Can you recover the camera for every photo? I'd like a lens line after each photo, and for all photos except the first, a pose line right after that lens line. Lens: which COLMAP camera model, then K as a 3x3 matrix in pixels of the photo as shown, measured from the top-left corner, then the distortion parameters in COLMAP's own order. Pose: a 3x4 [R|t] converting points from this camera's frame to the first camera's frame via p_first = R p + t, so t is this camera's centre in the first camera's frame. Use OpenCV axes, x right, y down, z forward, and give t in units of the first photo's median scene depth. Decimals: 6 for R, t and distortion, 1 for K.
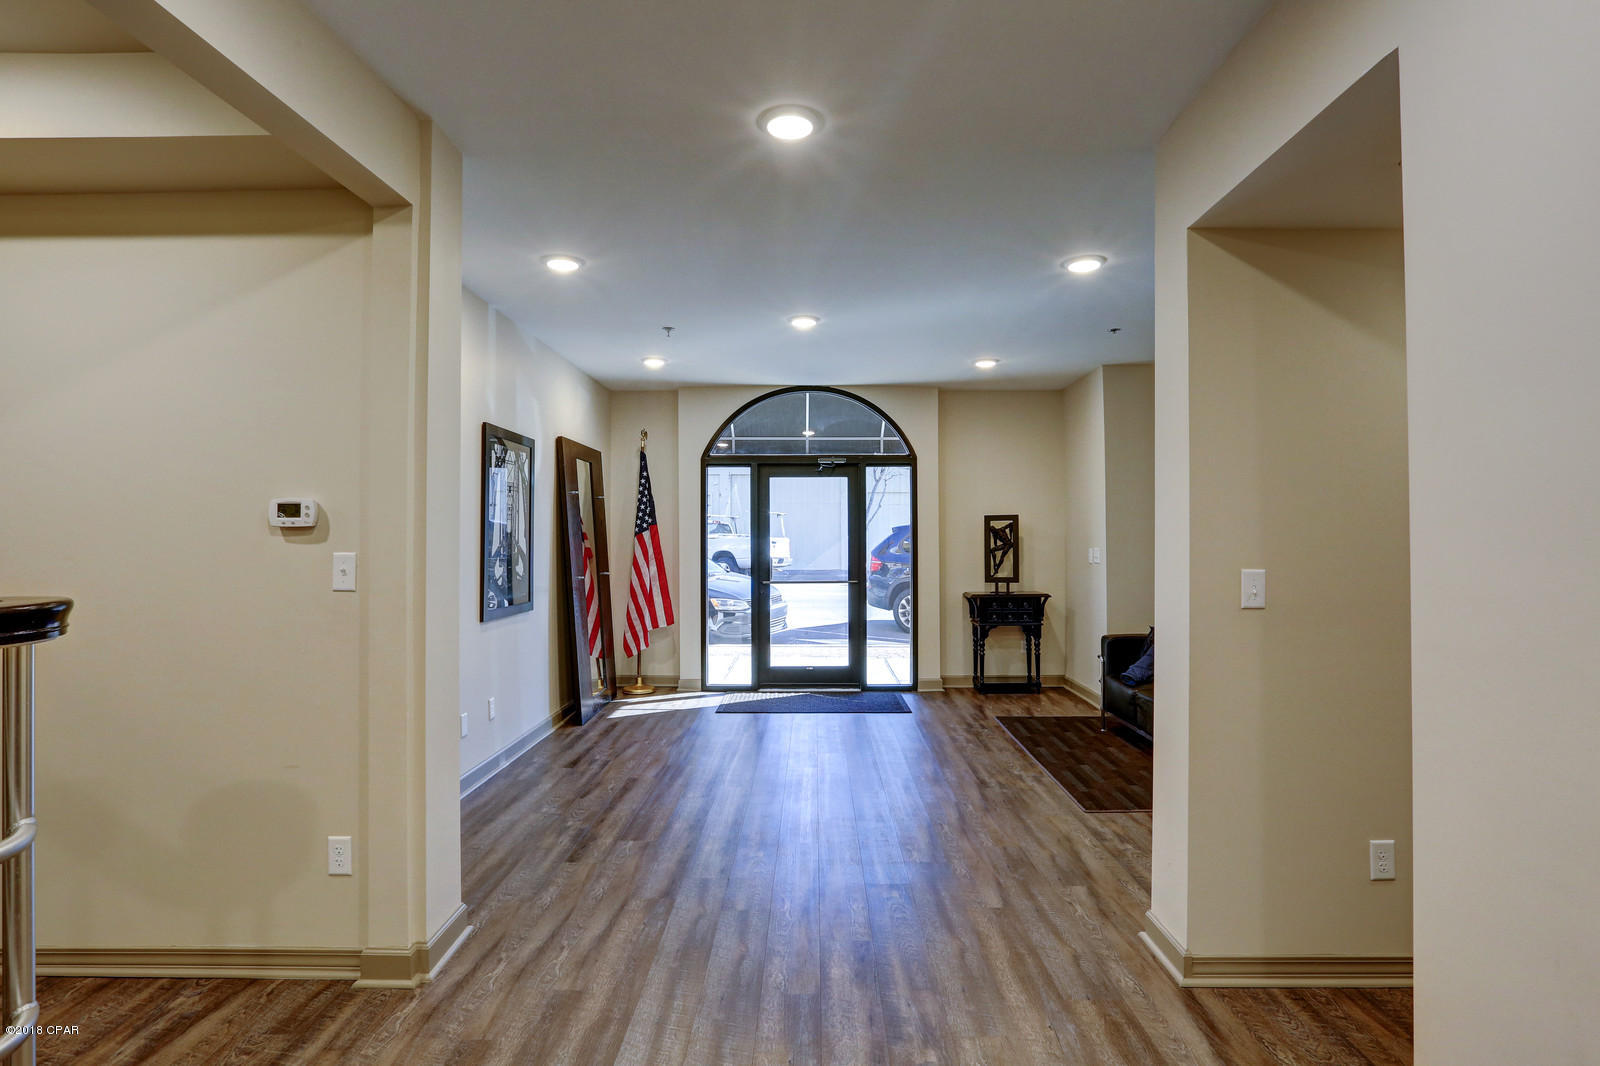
lens RADIAL K [[791.8, 0, 800.0], [0, 791.8, 533.0], [0, 0, 1]] dist [-0.002334, -0.000438]
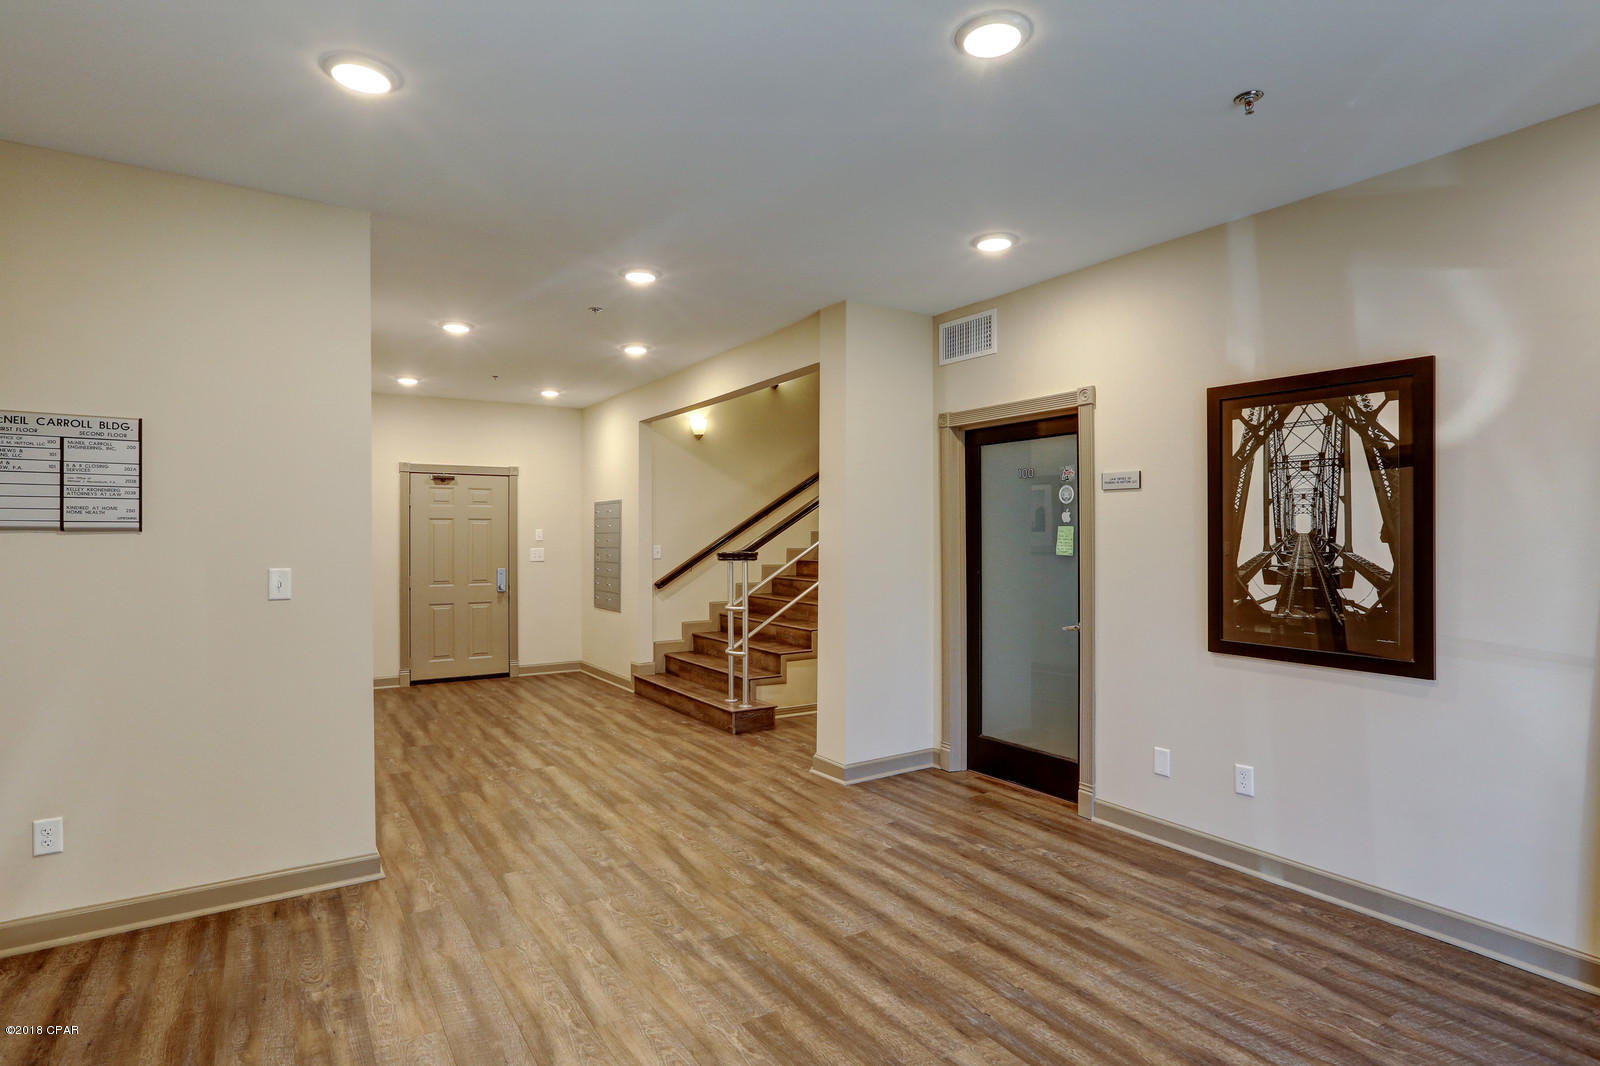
lens RADIAL K [[791.8, 0, 800.0], [0, 791.8, 533.0], [0, 0, 1]] dist [-0.002334, -0.000438]
pose [[-0.815345, 0.000447, -0.578975, 0.552927], [0.006855, 0.999937, -0.008883, 0.003450], [0.578934, -0.011211, -0.815297, 2.126590]]
